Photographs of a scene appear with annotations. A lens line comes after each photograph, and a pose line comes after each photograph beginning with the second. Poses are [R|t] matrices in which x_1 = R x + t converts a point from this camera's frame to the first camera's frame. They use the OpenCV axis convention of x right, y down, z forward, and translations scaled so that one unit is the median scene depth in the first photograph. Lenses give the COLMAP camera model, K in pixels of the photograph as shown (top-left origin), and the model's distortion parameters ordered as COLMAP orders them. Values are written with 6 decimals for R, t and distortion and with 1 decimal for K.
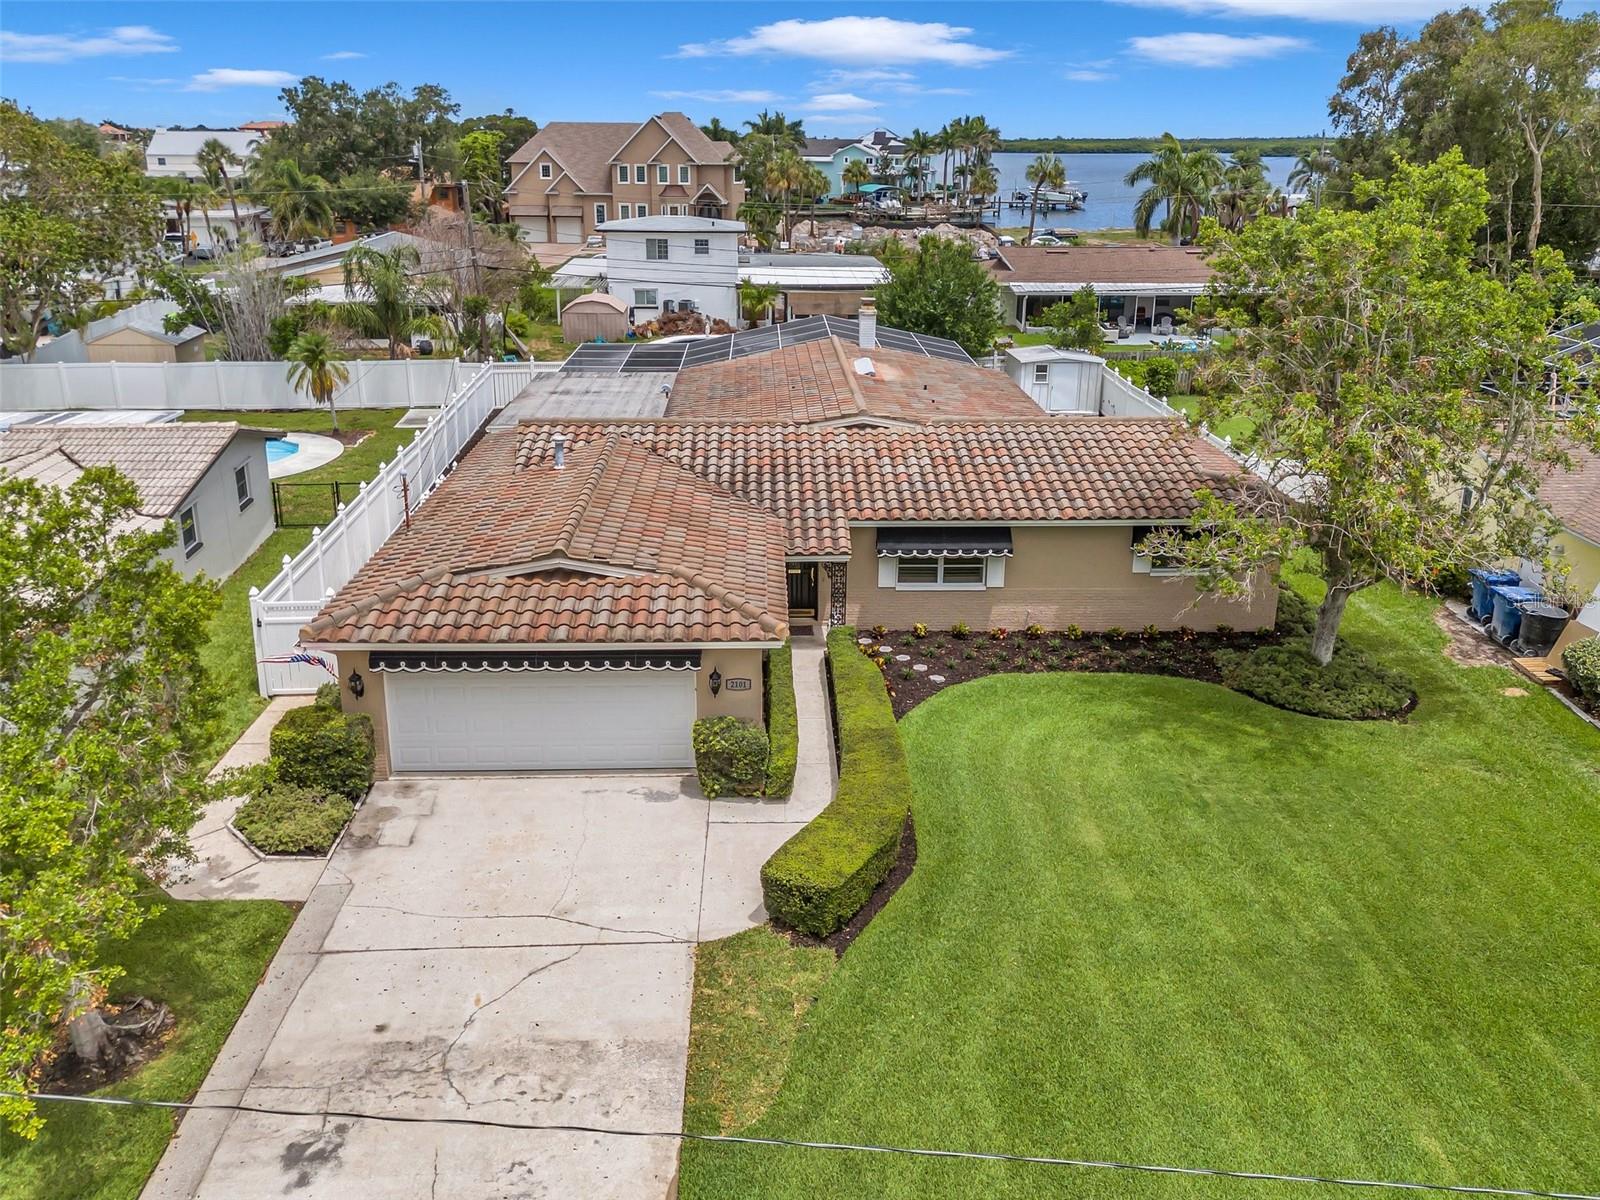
lens RADIAL K [[1172.8, 0, 808.6], [0, 1172.8, 557.6], [0, 0, 1]] dist [0.030907, -0.004715]
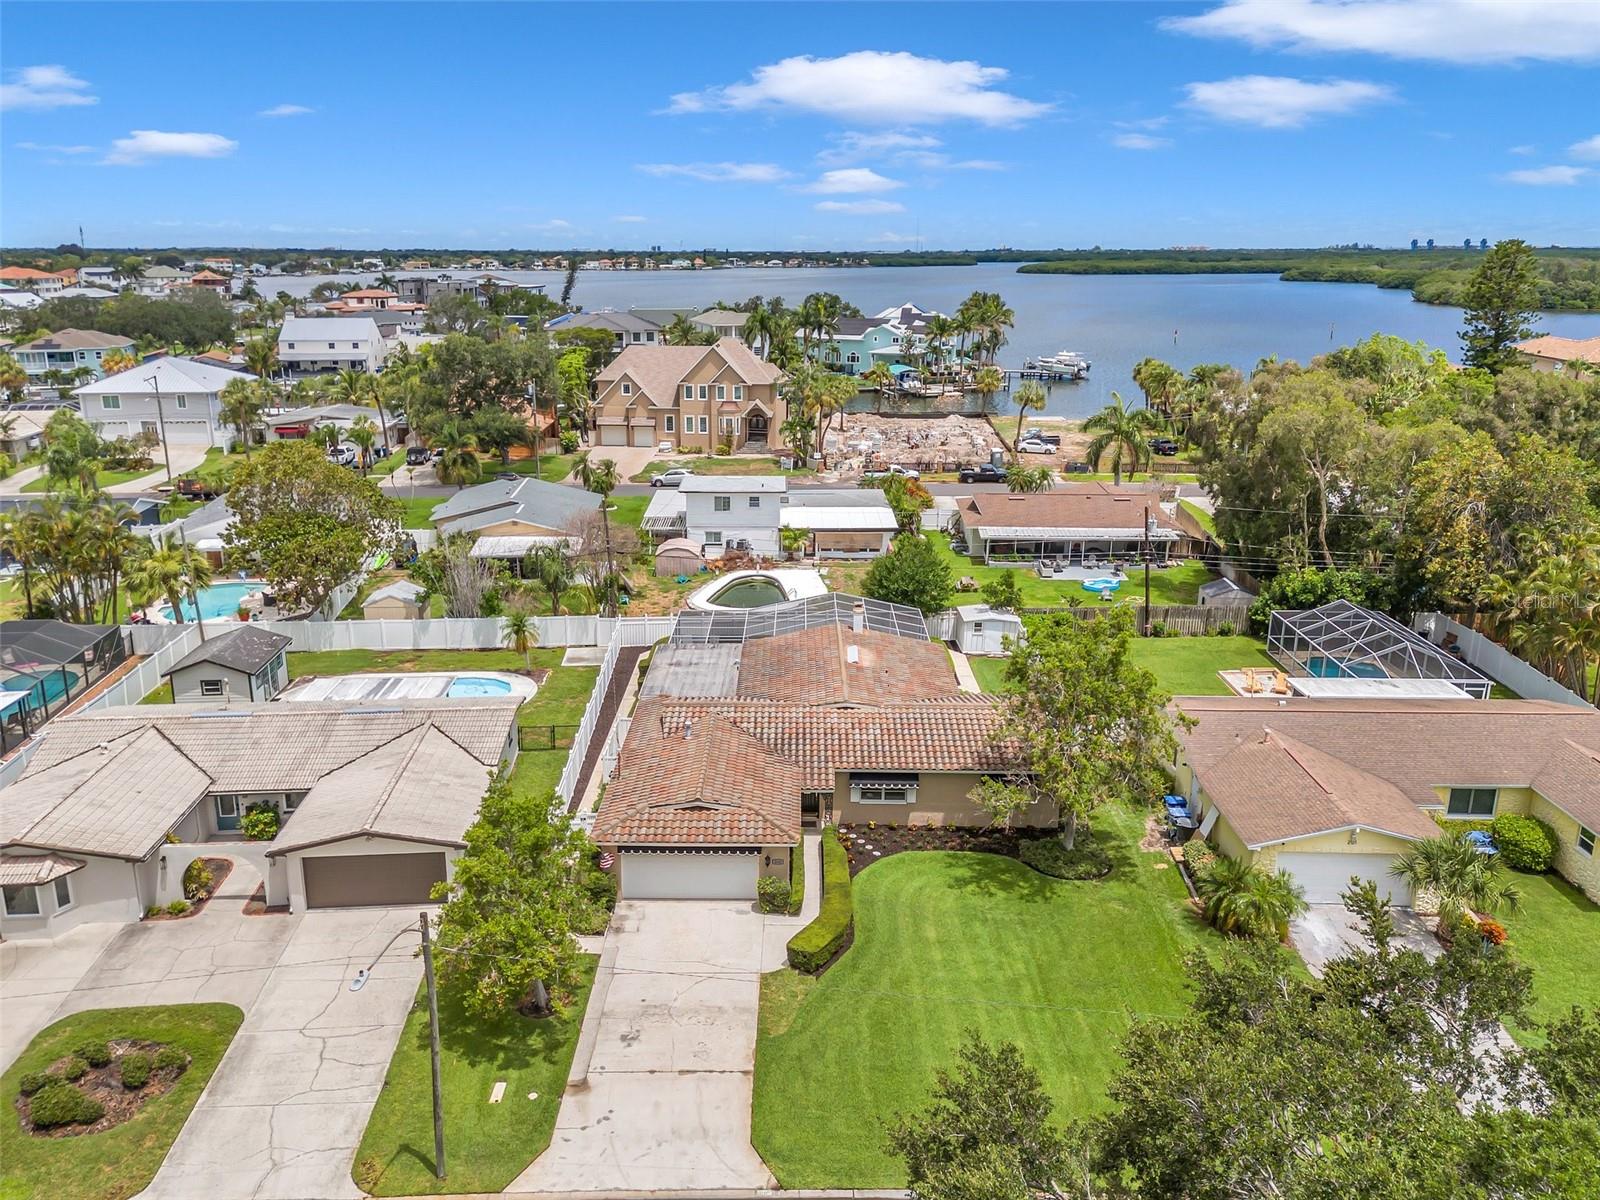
lens RADIAL K [[1127.1, 0, 800.0], [0, 1127.1, 600.0], [0, 0, 1]] dist [0.050178, -0.002688]
pose [[0.999155, 0.006763, -0.040549, 0.049842], [-0.009158, 0.998206, -0.059161, -0.197985], [0.040076, 0.059483, 0.997425, -0.887393]]
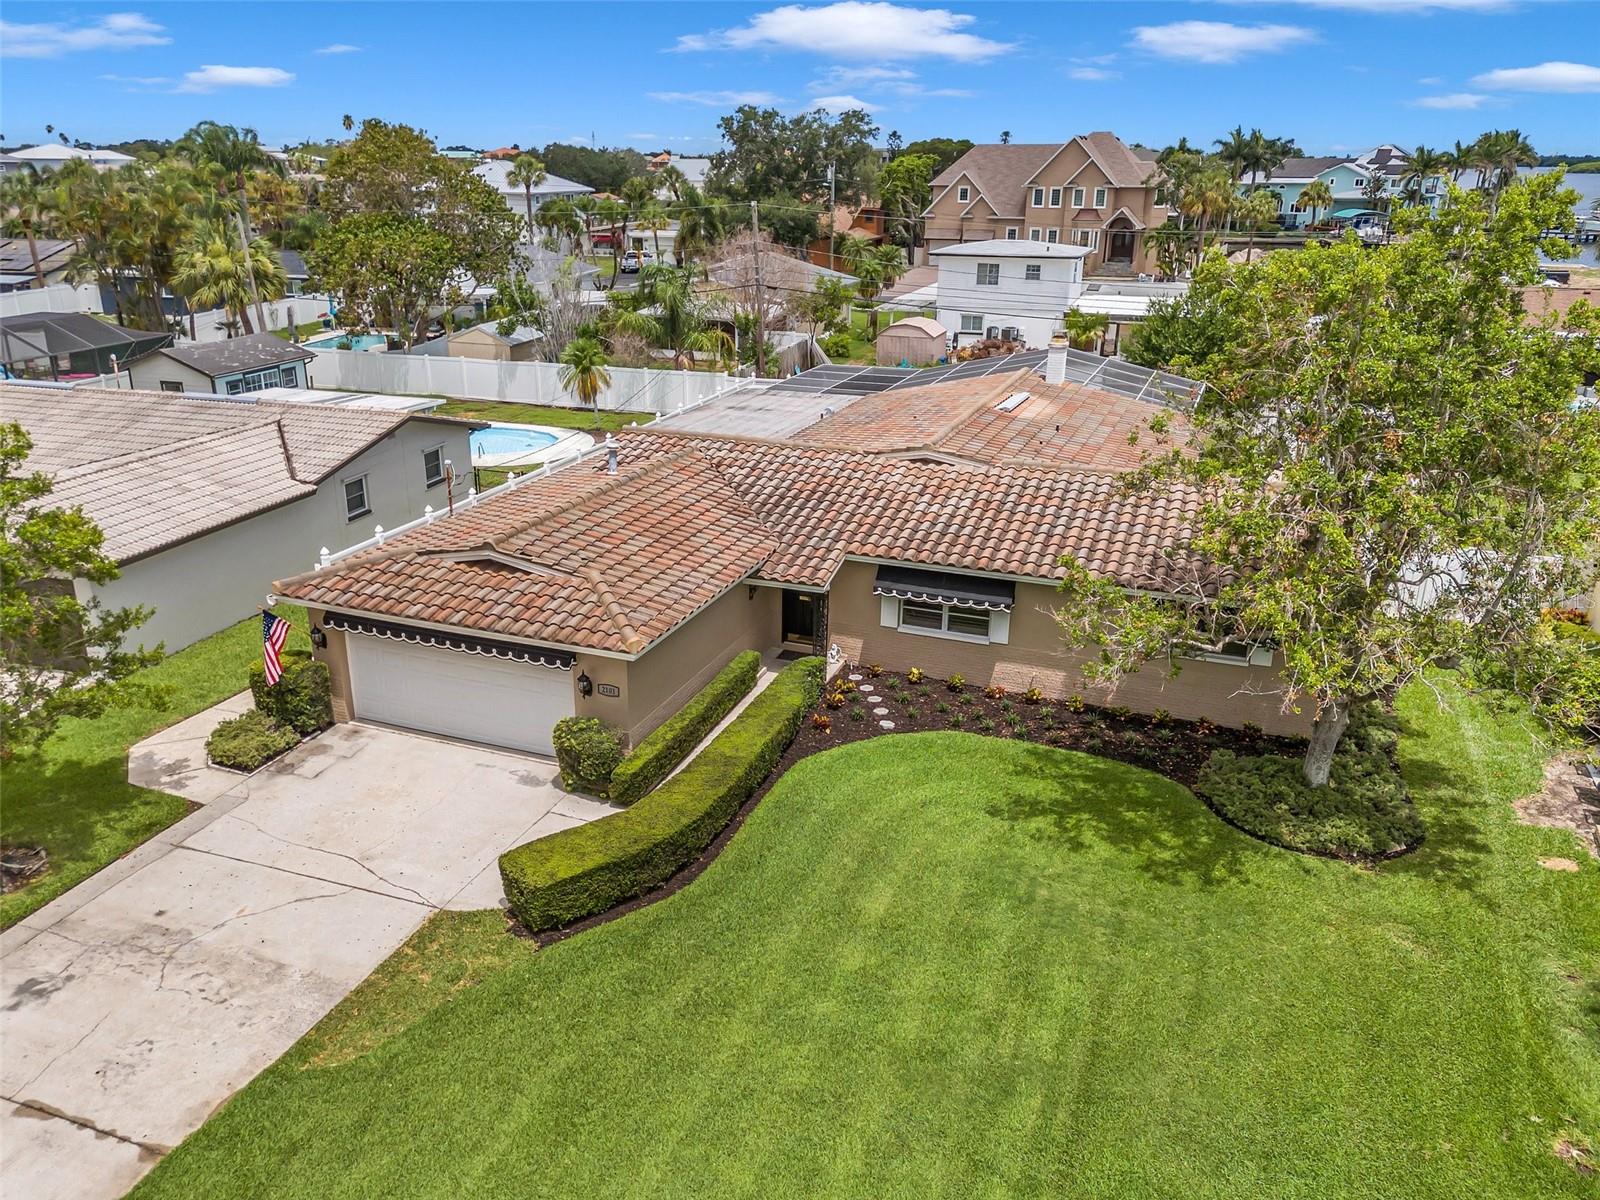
lens RADIAL K [[1149.8, 0, 807.4], [0, 1149.8, 648.5], [0, 0, 1]] dist [0.030352, -0.007031]
pose [[0.921924, 0.147223, -0.358305, 0.350831], [-0.126680, 0.988689, 0.080289, -0.025427], [0.366073, -0.028630, 0.930146, 0.084016]]
